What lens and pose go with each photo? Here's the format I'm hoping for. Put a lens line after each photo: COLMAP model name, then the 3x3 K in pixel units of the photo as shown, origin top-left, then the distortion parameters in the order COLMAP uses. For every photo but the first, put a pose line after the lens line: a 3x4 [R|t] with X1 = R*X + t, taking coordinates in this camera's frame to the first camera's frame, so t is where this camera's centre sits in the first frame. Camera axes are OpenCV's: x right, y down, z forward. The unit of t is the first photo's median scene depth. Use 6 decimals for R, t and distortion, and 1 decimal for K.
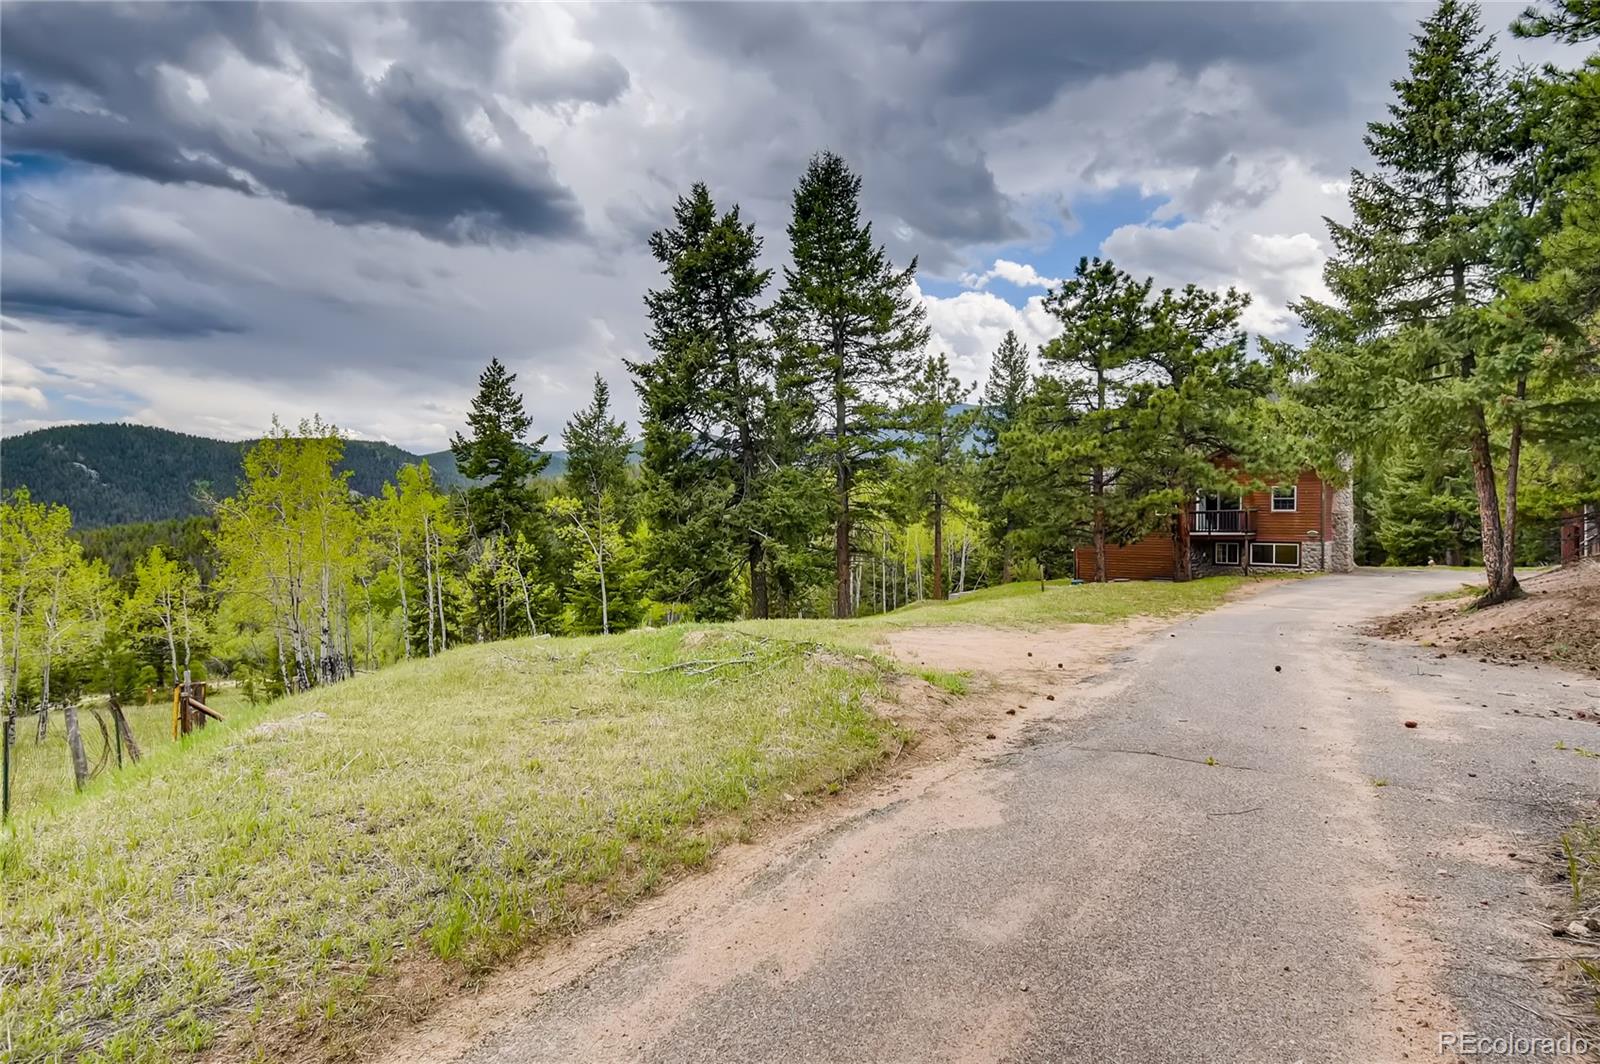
lens RADIAL K [[888.3, 0, 791.4], [0, 888.3, 536.8], [0, 0, 1]] dist [0.011193, -0.012353]
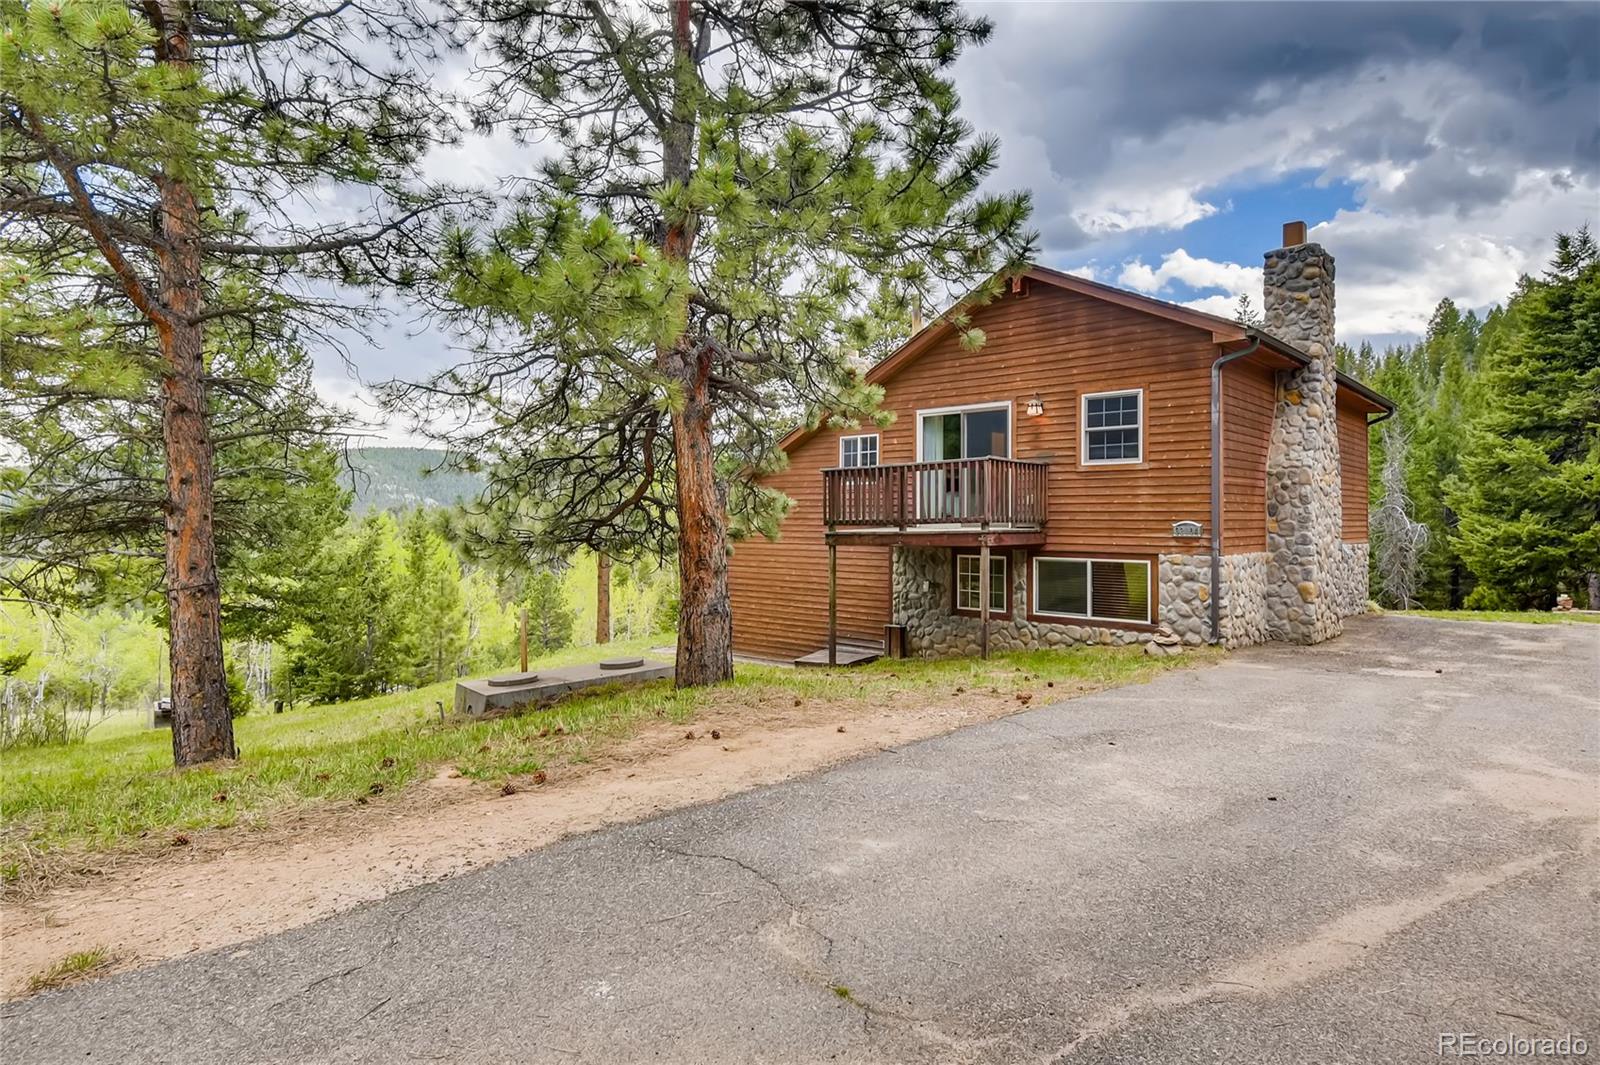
lens RADIAL K [[888.3, 0, 806.9], [0, 888.3, 525.3], [0, 0, 1]] dist [0.011193, -0.012353]
pose [[0.997012, 0.002792, -0.077203, 0.335083], [-0.004683, 0.999693, -0.024319, 0.002674], [0.077111, 0.024608, 0.996719, 0.469993]]
